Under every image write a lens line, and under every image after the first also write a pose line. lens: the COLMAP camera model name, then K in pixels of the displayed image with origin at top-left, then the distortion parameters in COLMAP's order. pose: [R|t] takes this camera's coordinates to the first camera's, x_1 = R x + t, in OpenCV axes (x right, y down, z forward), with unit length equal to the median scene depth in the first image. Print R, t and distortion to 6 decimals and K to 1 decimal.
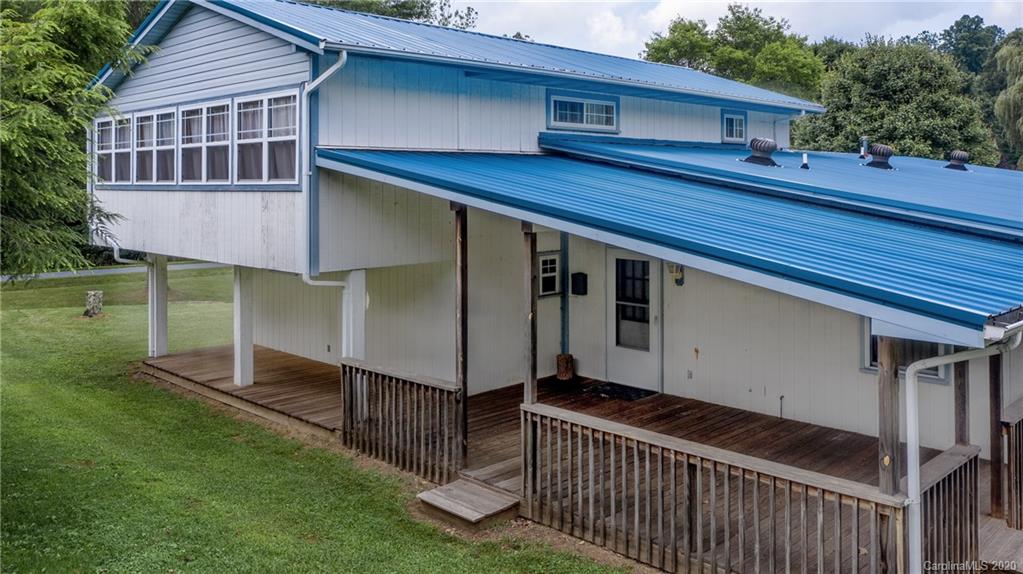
lens RADIAL K [[841.9, 0, 510.4], [0, 841.9, 175.4], [0, 0, 1]] dist [0.004370, 0.001333]
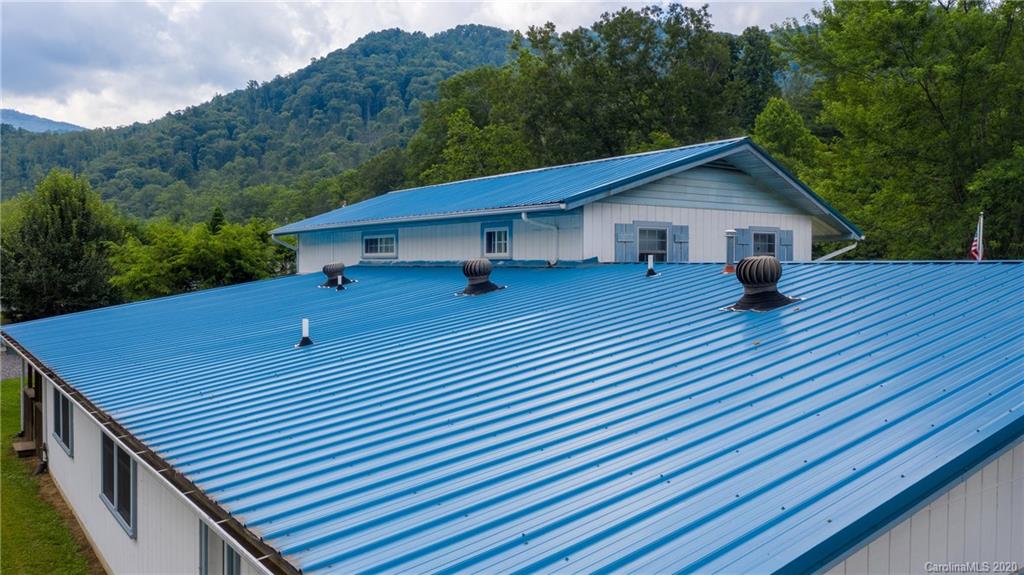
lens RADIAL K [[818.3, 0, 514.6], [0, 818.3, 286.8], [0, 0, 1]] dist [-0.005471, 0.005025]
pose [[-0.155186, 0.024539, -0.987580, 1.575273], [0.003732, 0.999699, 0.024253, -0.041854], [0.987878, 0.000078, -0.155231, 1.617364]]
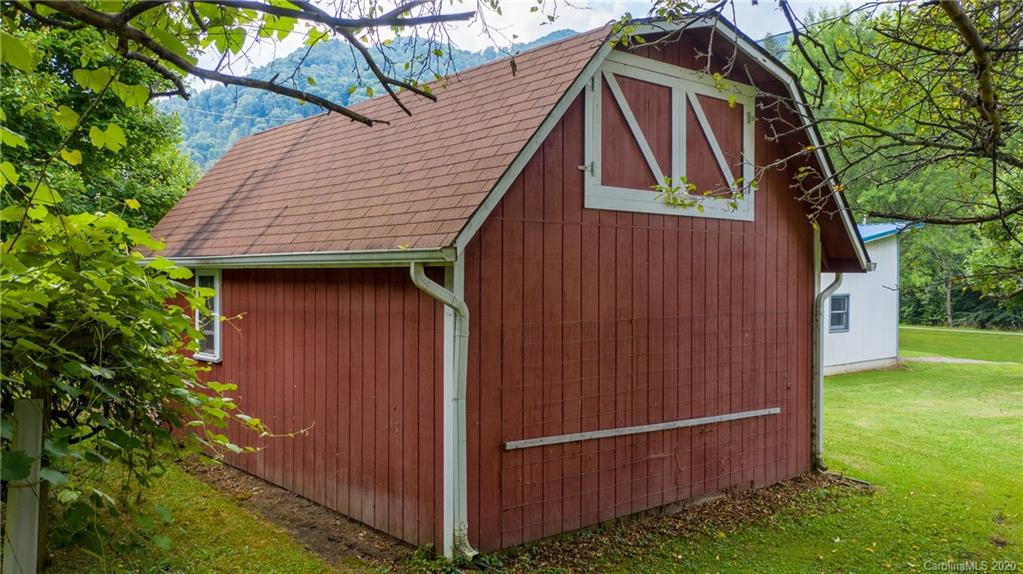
lens RADIAL K [[817.5, 0, 514.1], [0, 817.5, 286.3], [0, 0, 1]] dist [-0.005471, 0.005025]
pose [[-0.074780, 0.011427, -0.997135, 2.902851], [0.002956, 0.999932, 0.011237, 0.079312], [0.997196, -0.002107, -0.074809, 1.234182]]
